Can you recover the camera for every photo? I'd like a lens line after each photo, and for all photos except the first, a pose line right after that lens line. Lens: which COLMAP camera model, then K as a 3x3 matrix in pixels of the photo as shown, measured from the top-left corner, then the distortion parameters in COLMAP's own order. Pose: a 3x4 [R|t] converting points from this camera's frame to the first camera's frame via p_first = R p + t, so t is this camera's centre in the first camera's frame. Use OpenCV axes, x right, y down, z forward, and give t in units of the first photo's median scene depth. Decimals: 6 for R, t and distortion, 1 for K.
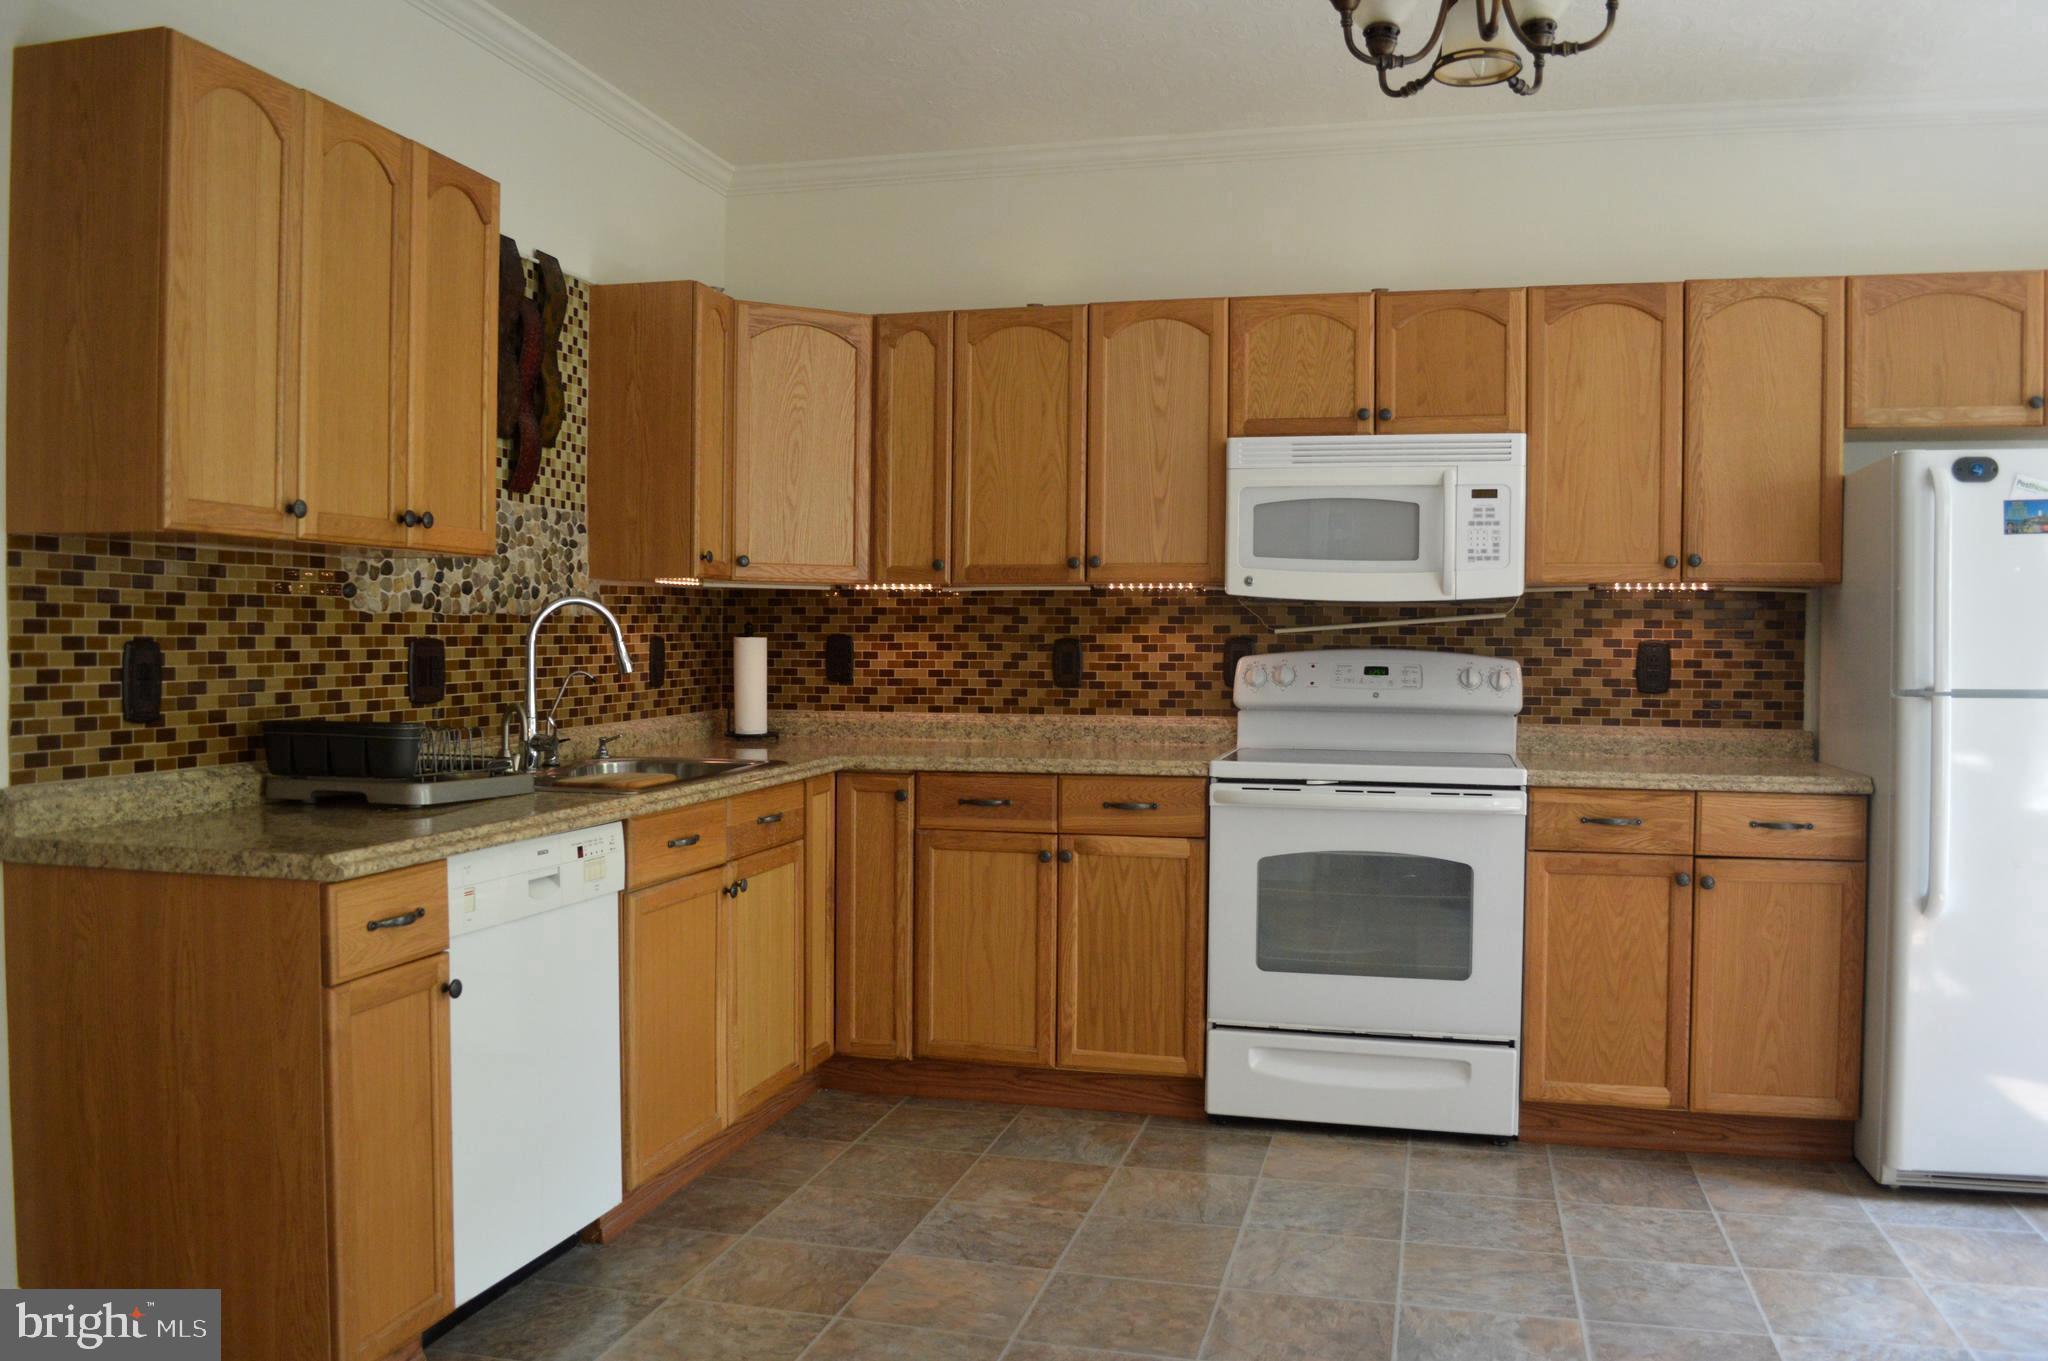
lens RADIAL K [[1635.9, 0, 1007.5], [0, 1635.9, 687.8], [0, 0, 1]] dist [-0.077706, 0.005298]
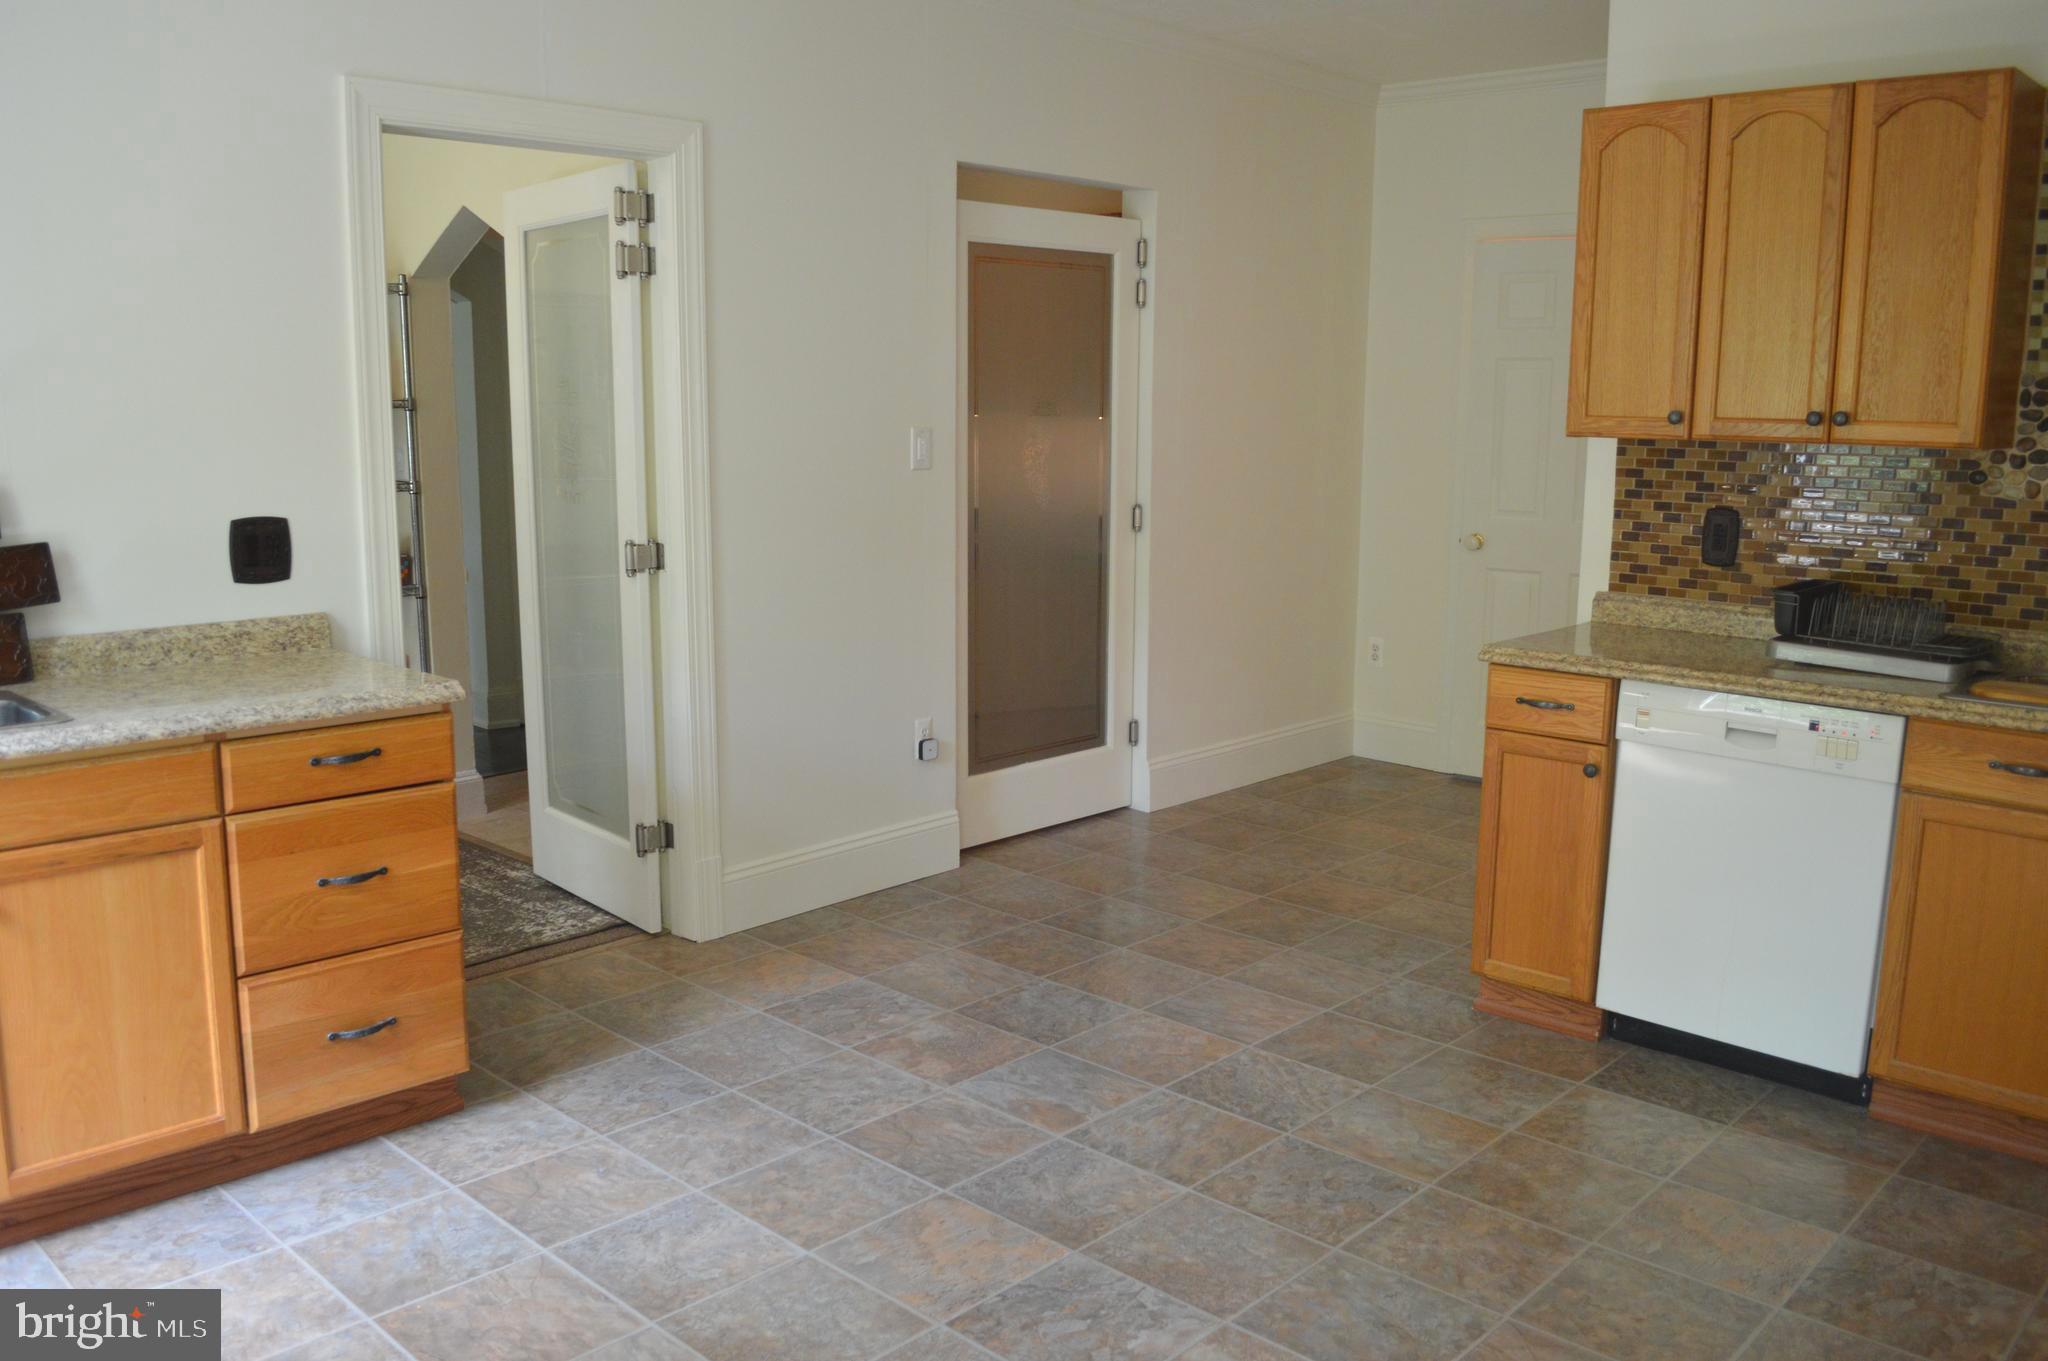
lens RADIAL K [[1635.9, 0, 1013.3], [0, 1635.9, 686.9], [0, 0, 1]] dist [-0.077706, 0.005298]
pose [[-0.477222, 0.138873, -0.867741, 0.727798], [-0.041166, 0.982818, 0.179929, -0.075018], [0.877818, 0.121588, -0.463305, 0.808578]]
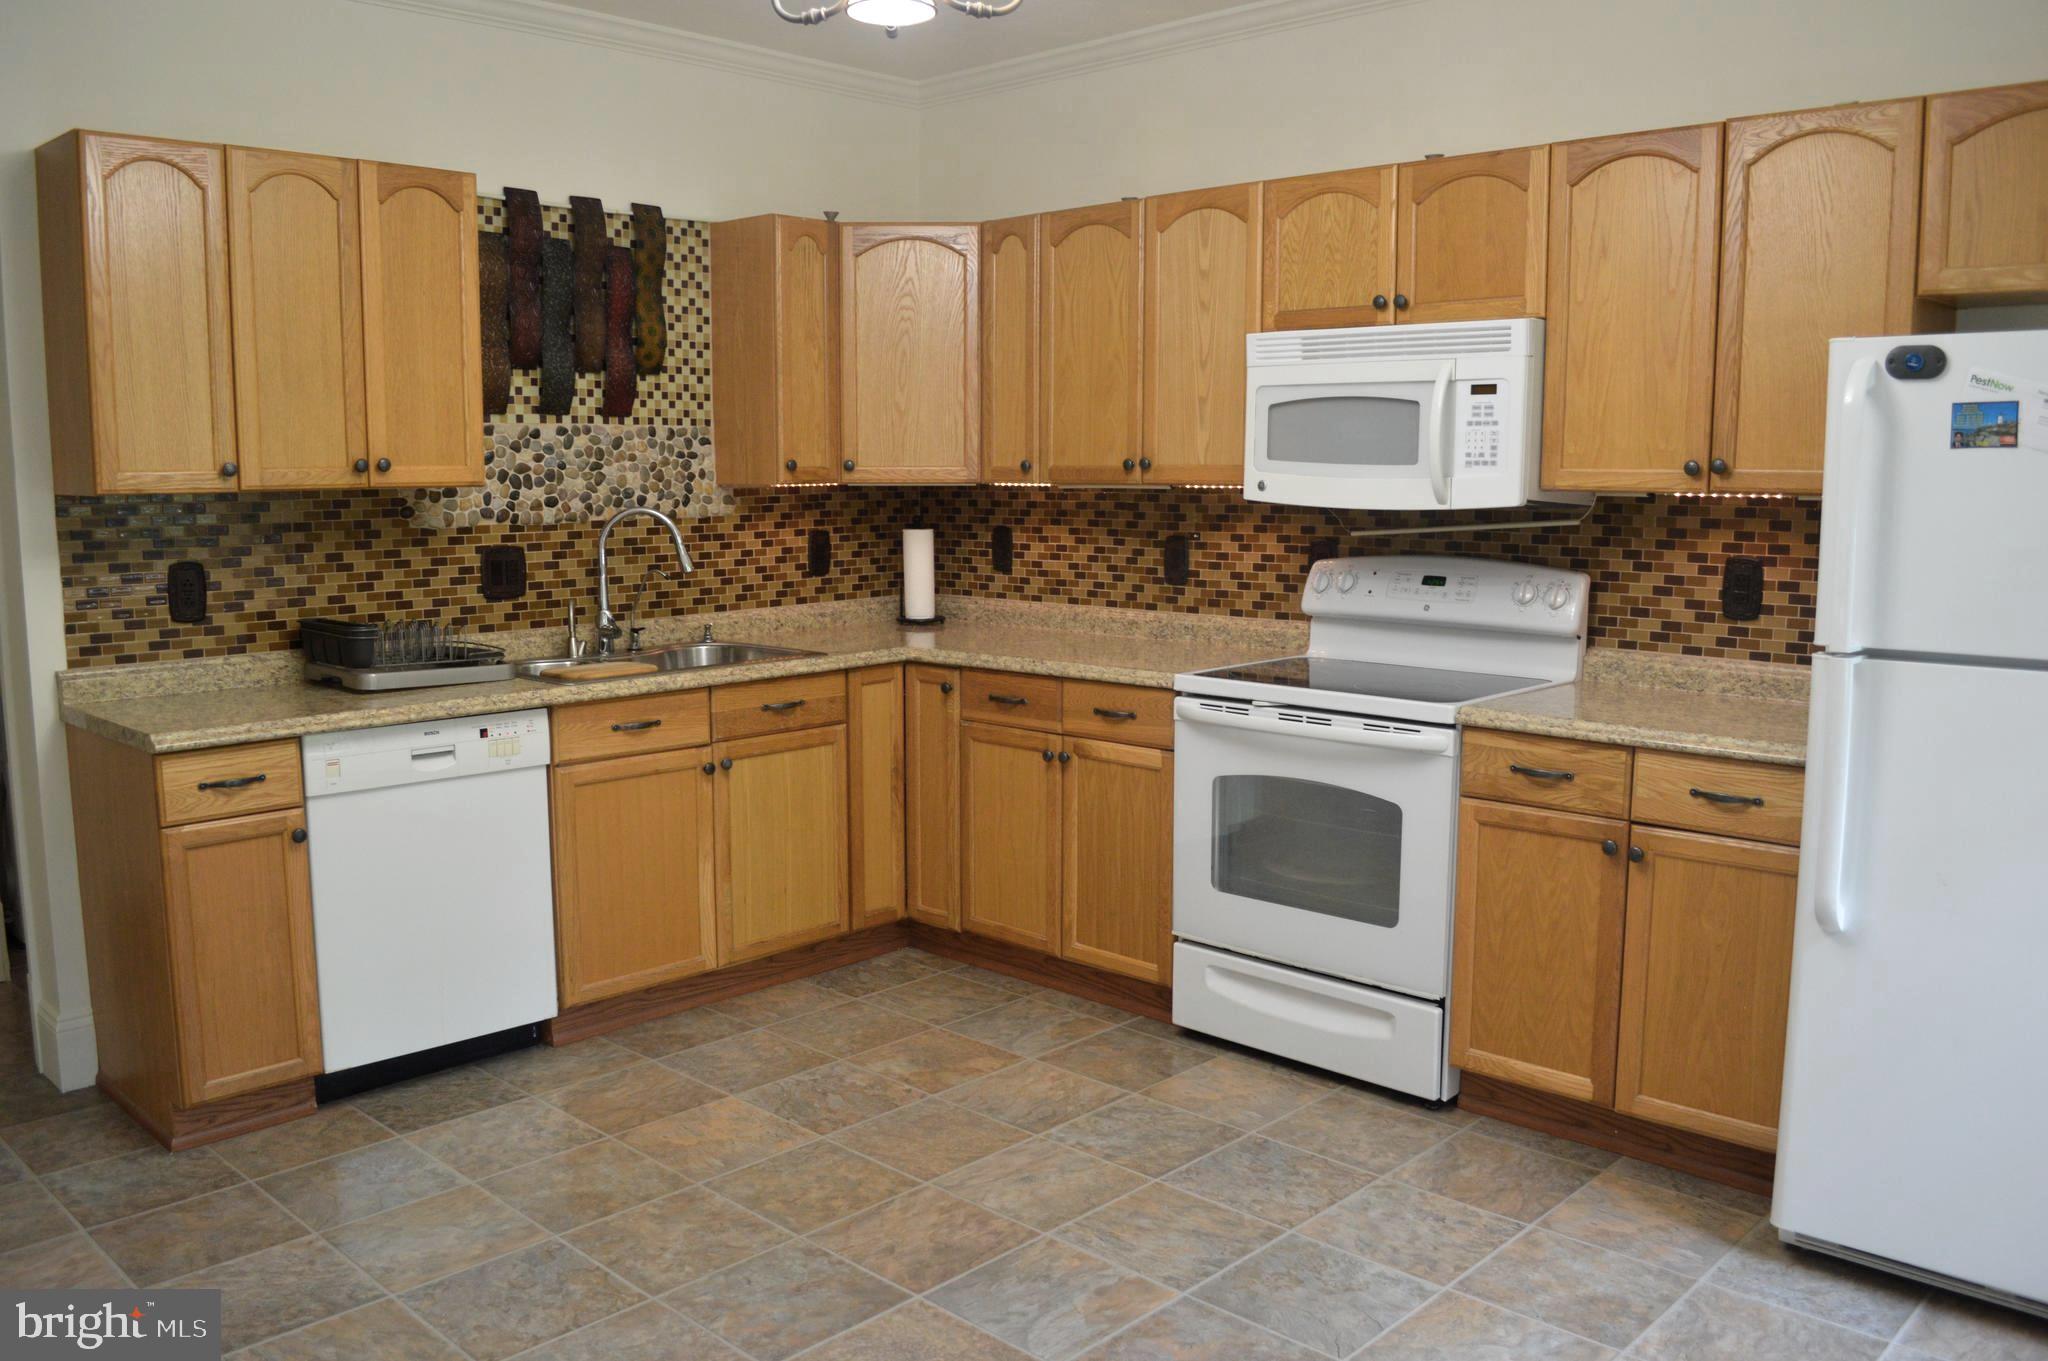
lens RADIAL K [[1635.9, 0, 1007.7], [0, 1635.9, 693.7], [0, 0, 1]] dist [-0.077706, 0.005298]
pose [[0.872118, 0.060464, -0.485545, 0.538119], [-0.007420, 0.993856, 0.110436, -0.053812], [0.489239, -0.092711, 0.867208, 0.101101]]
